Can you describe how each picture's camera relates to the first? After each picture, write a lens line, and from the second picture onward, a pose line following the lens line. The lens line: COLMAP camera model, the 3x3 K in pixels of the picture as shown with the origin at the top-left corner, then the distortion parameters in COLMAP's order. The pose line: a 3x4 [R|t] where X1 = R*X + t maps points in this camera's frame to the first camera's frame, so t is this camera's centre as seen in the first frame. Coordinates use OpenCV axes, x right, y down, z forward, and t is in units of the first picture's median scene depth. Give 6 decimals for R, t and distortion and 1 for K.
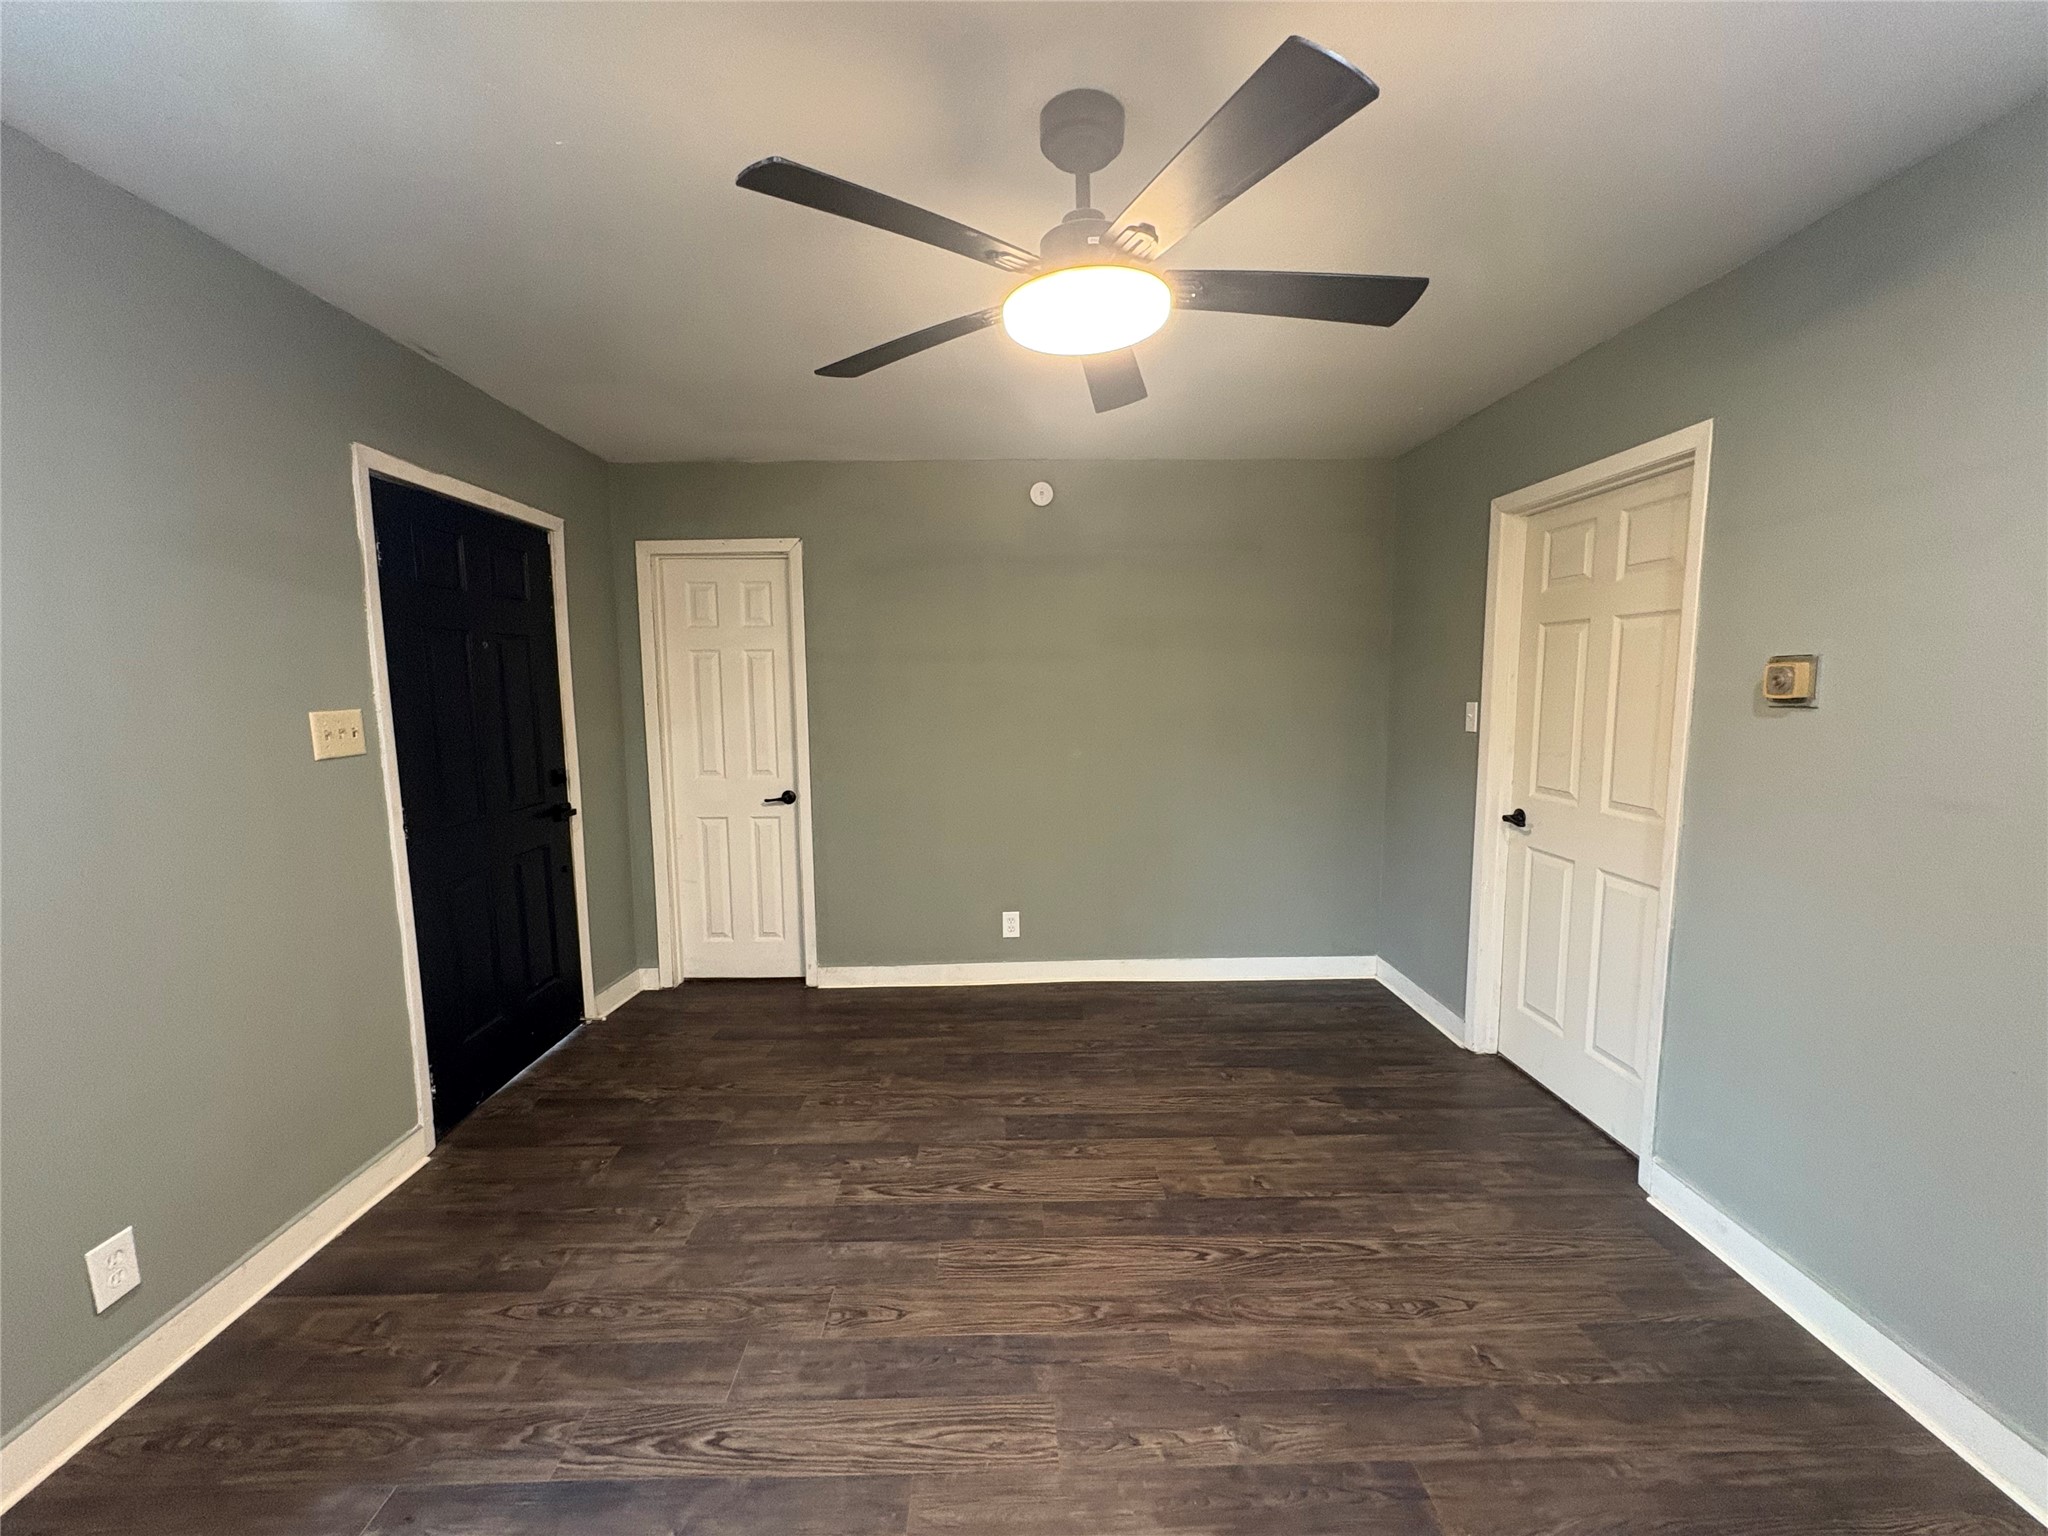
lens RADIAL K [[817.5, 0, 1020.8], [0, 817.5, 771.4], [0, 0, 1]] dist [-0.000600, 0.000325]
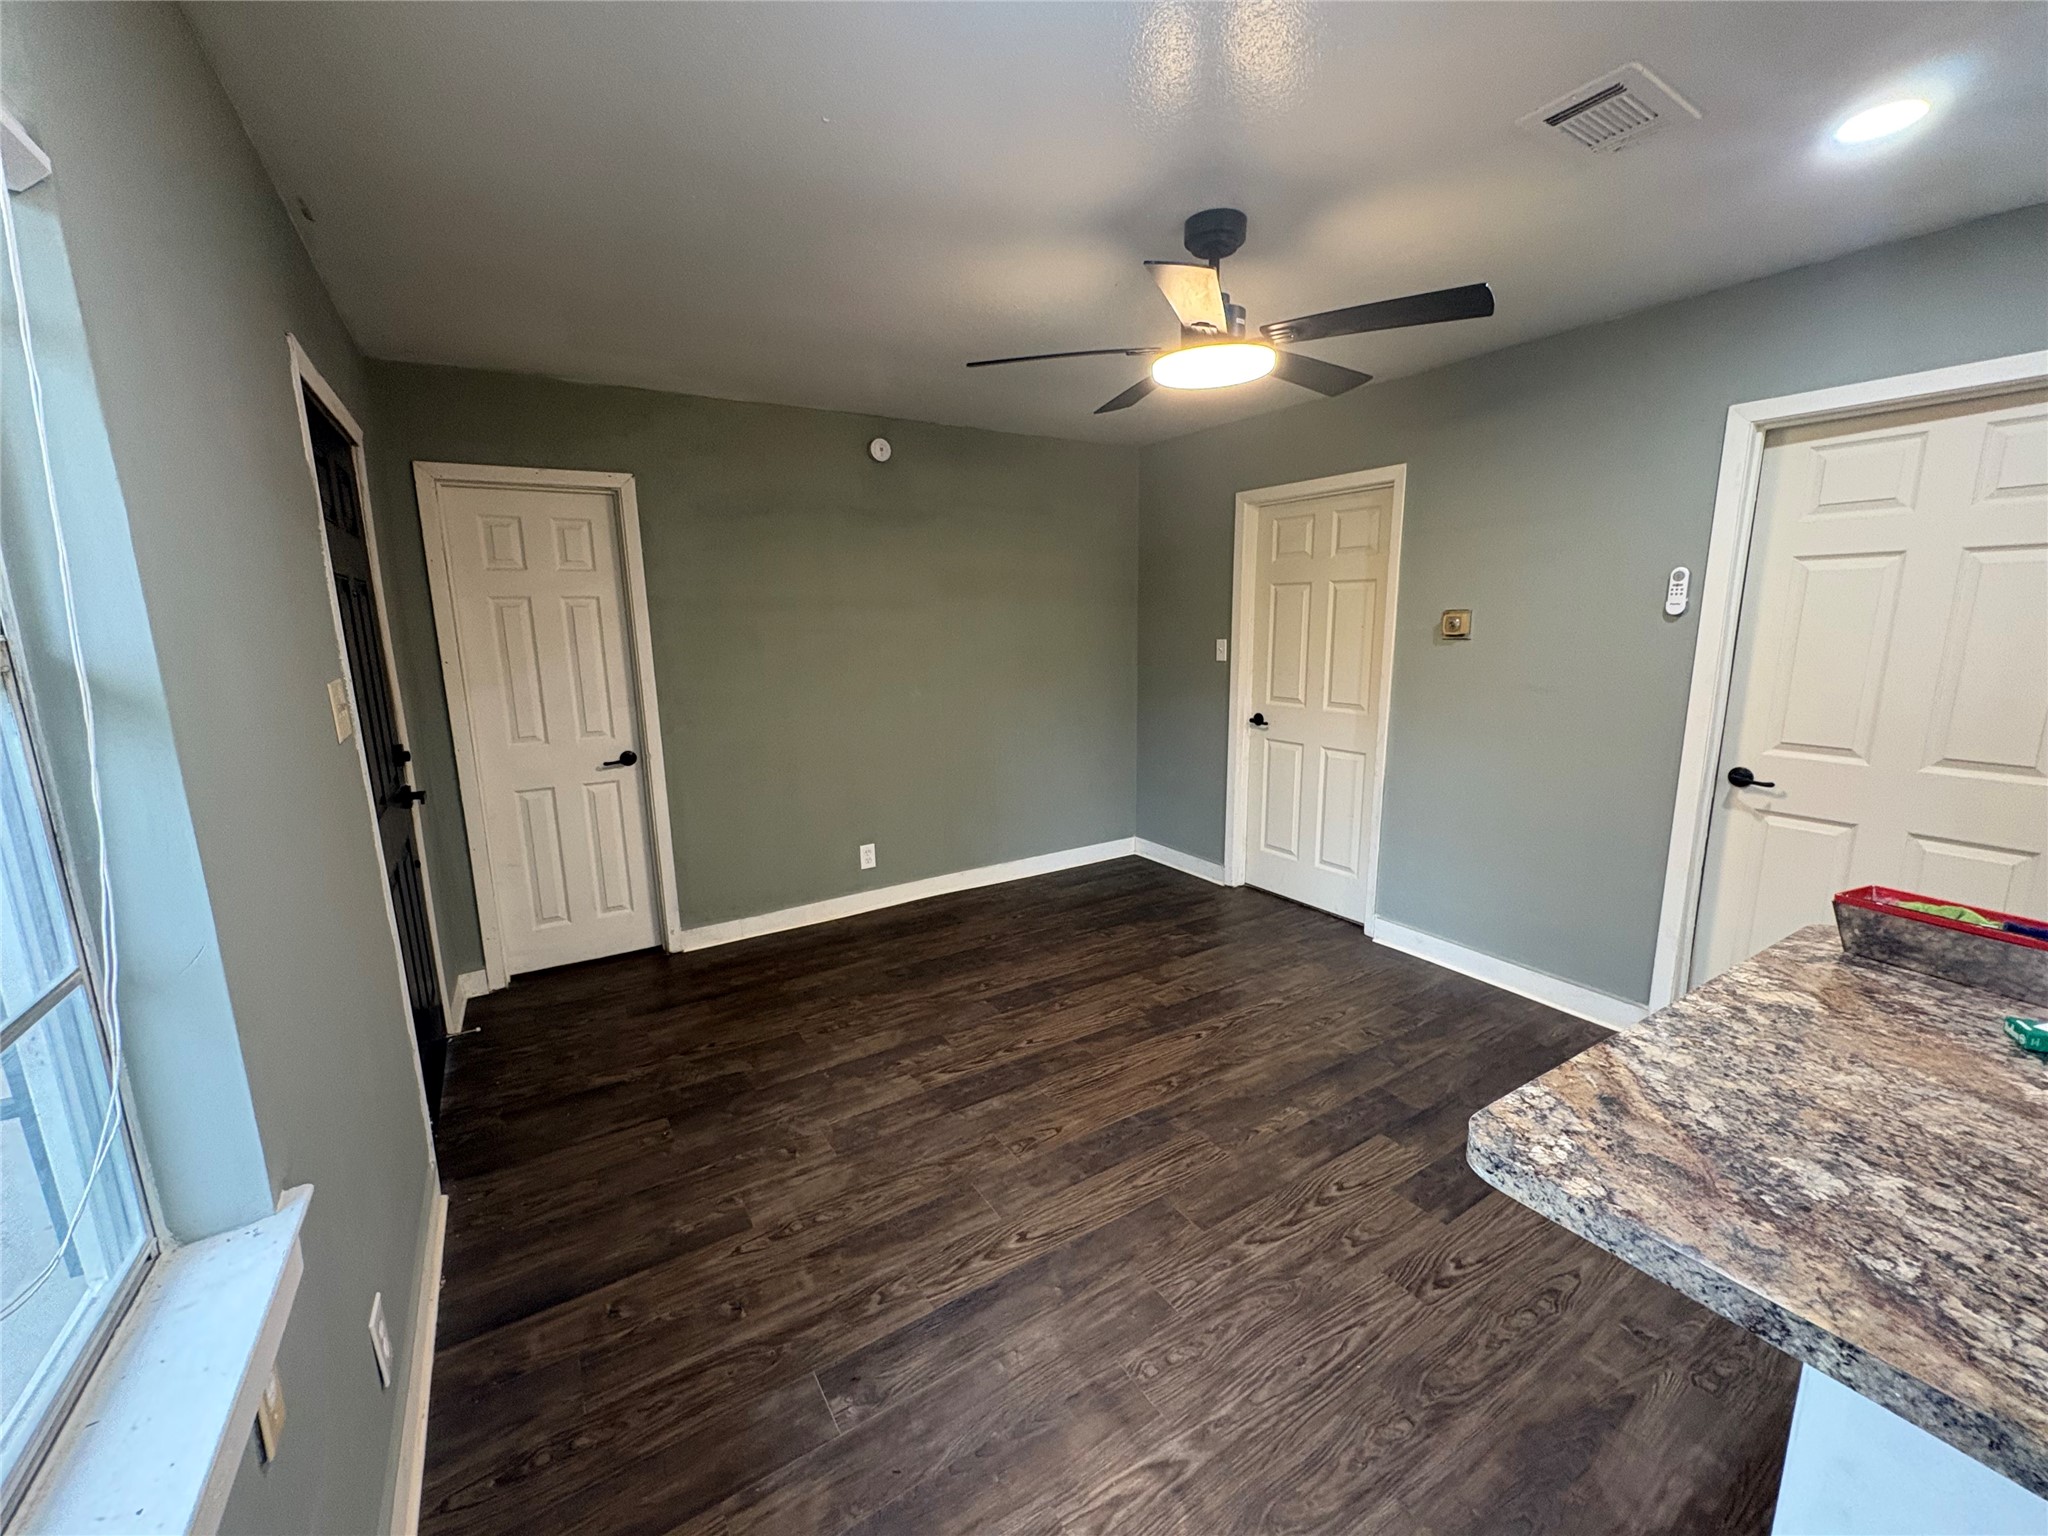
lens RADIAL K [[817.5, 0, 1022.4], [0, 817.5, 776.4], [0, 0, 1]] dist [-0.000600, 0.000325]
pose [[0.856297, -0.106558, 0.505371, -0.553230], [0.066461, 0.993084, 0.096781, -0.012265], [-0.512189, -0.049286, 0.857457, -0.034785]]
